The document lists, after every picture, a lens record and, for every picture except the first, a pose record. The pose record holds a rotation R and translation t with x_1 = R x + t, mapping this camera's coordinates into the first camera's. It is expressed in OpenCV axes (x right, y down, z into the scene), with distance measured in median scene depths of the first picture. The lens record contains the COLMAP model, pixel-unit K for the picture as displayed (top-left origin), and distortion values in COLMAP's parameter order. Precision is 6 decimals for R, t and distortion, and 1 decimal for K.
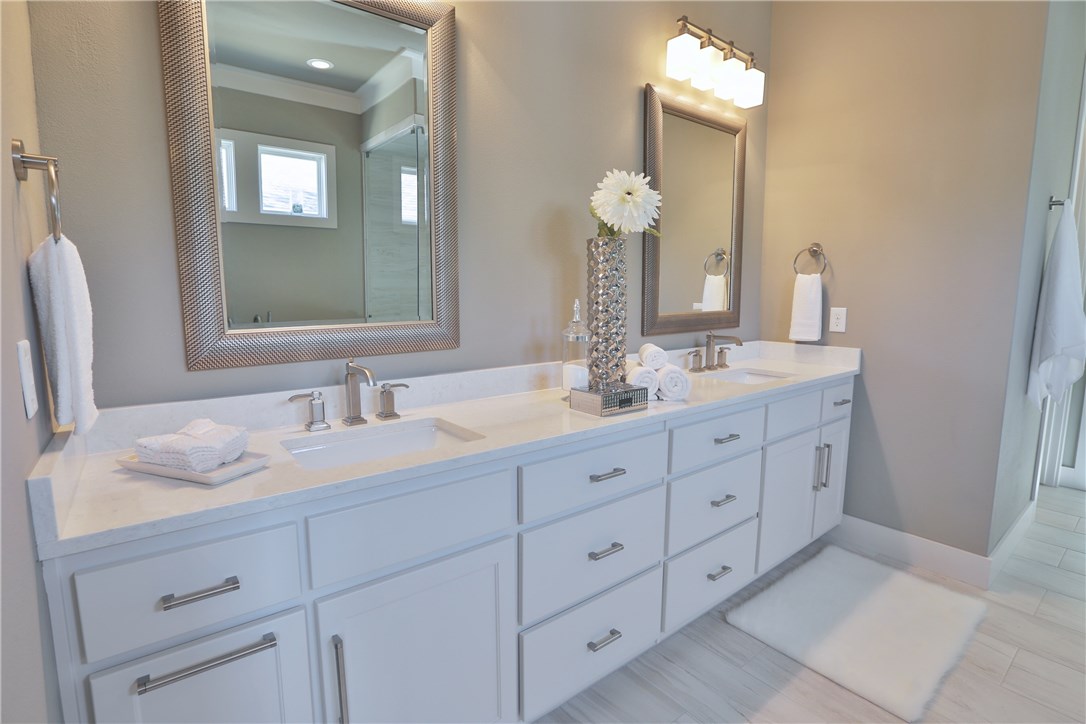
lens RADIAL K [[527.3, 0, 543.0], [0, 527.3, 362.0], [0, 0, 1]] dist [-0.057805, 0.021861]
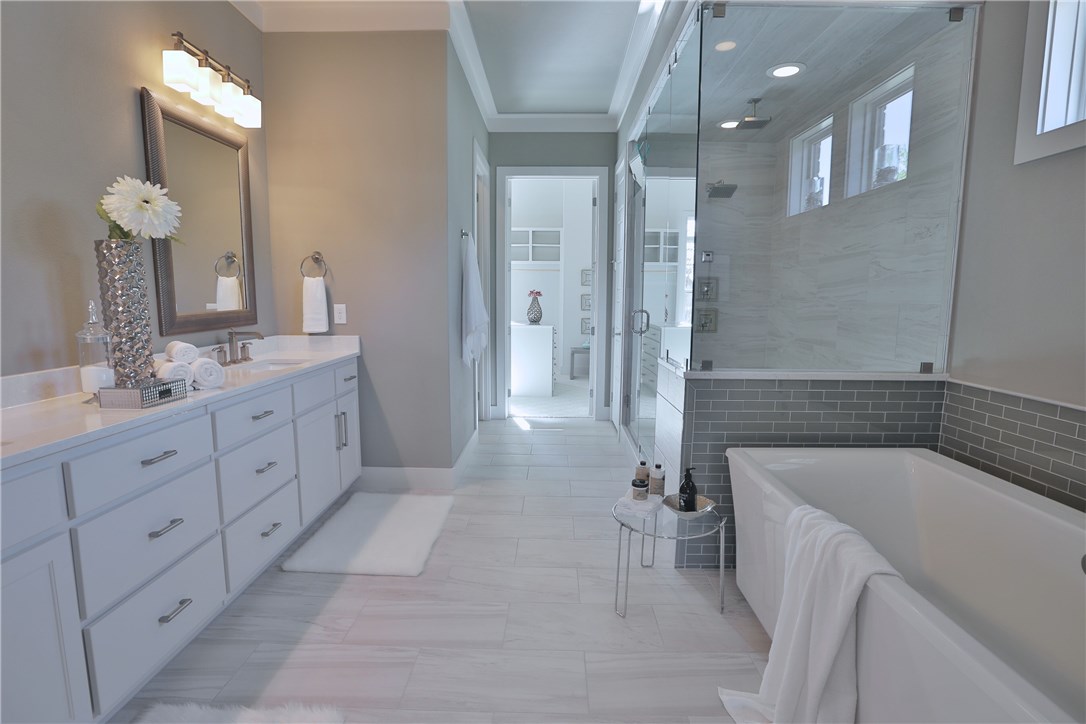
lens RADIAL K [[527.3, 0, 543.0], [0, 527.3, 362.0], [0, 0, 1]] dist [-0.057805, 0.021861]
pose [[0.637703, -0.095245, 0.764371, -0.114627], [0.095459, 0.994448, 0.044274, 0.029089], [-0.764345, 0.044732, 0.643255, -0.219247]]
